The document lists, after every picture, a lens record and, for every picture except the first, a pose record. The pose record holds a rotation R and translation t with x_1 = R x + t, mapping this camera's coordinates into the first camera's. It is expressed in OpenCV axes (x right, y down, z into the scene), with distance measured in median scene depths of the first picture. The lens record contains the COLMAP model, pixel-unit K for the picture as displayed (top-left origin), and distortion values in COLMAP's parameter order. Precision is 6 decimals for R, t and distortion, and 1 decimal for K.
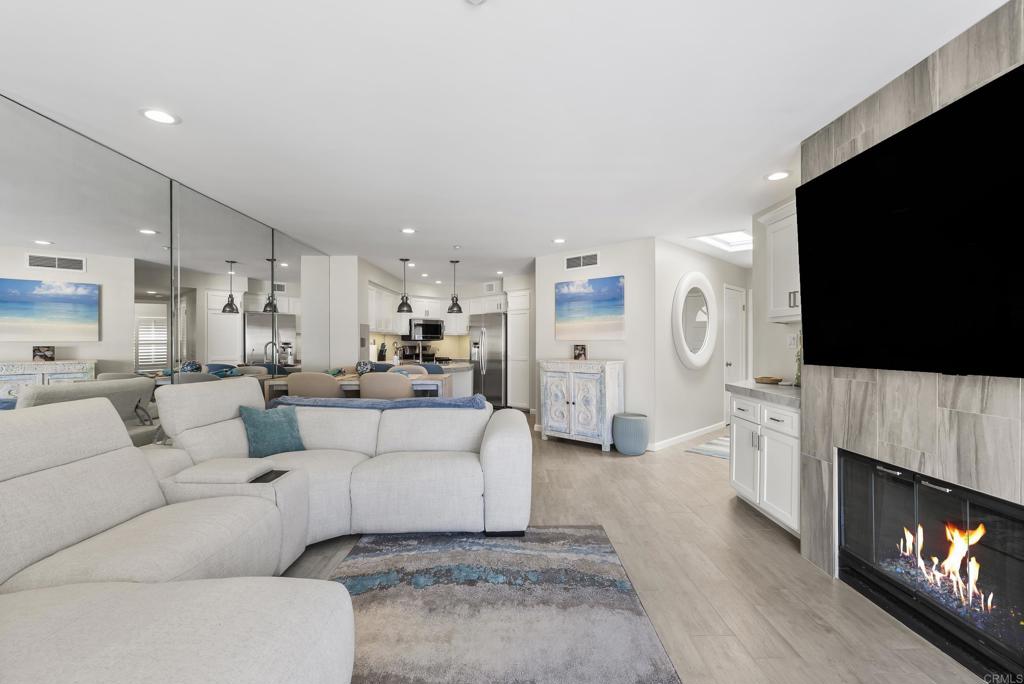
lens RADIAL K [[467.5, 0, 514.0], [0, 467.5, 341.9], [0, 0, 1]] dist [-0.009965, 0.003593]
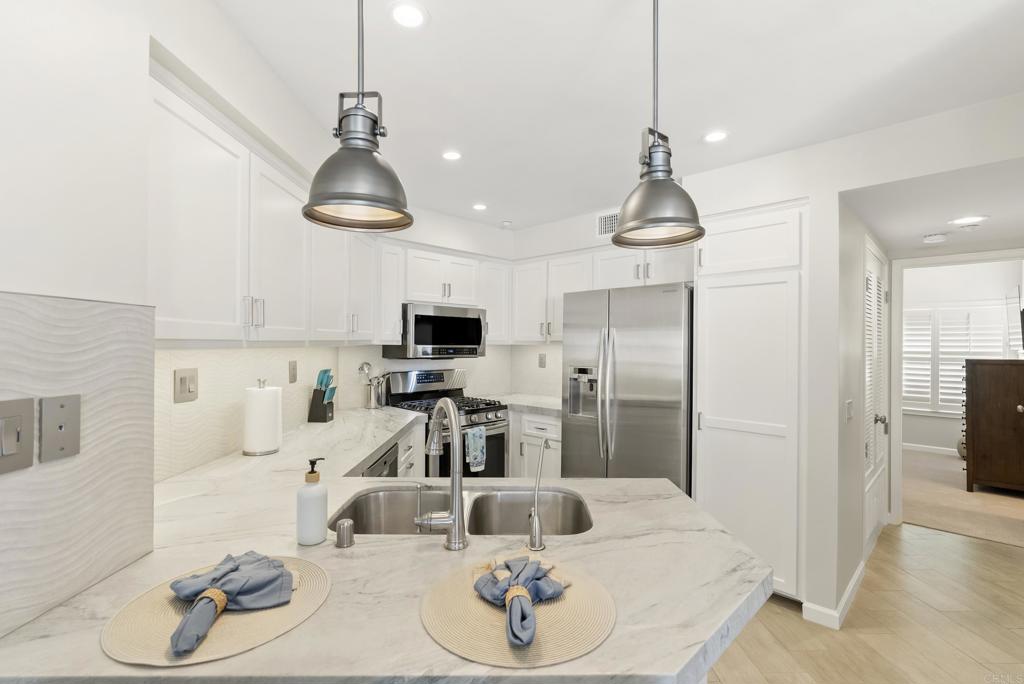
lens RADIAL K [[467.5, 0, 508.1], [0, 467.5, 344.2], [0, 0, 1]] dist [-0.009965, 0.003593]
pose [[0.999962, 0.004820, -0.007230, -0.133582], [-0.004810, 0.999987, 0.001442, -0.016915], [0.007237, -0.001407, 0.999973, 0.615513]]
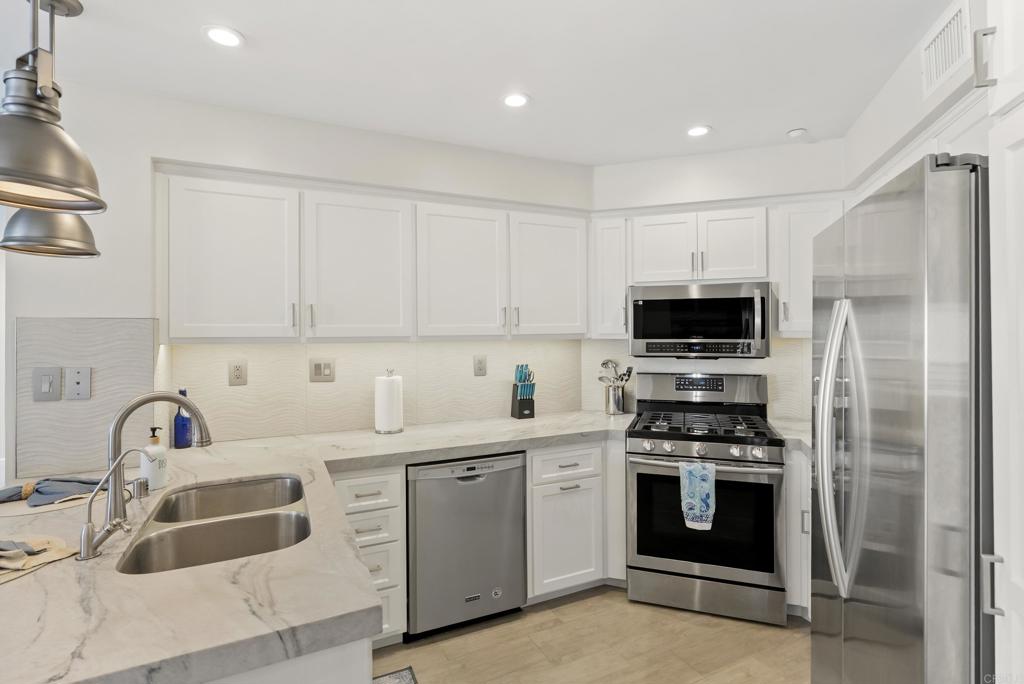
lens RADIAL K [[494.4, 0, 511.1], [0, 494.4, 335.6], [0, 0, 1]] dist [-0.010396, 0.000107]
pose [[0.429244, -0.002515, -0.903185, 0.034980], [0.004992, 0.999987, -0.000413, -0.017924], [0.903175, -0.004332, 0.429252, 0.787662]]
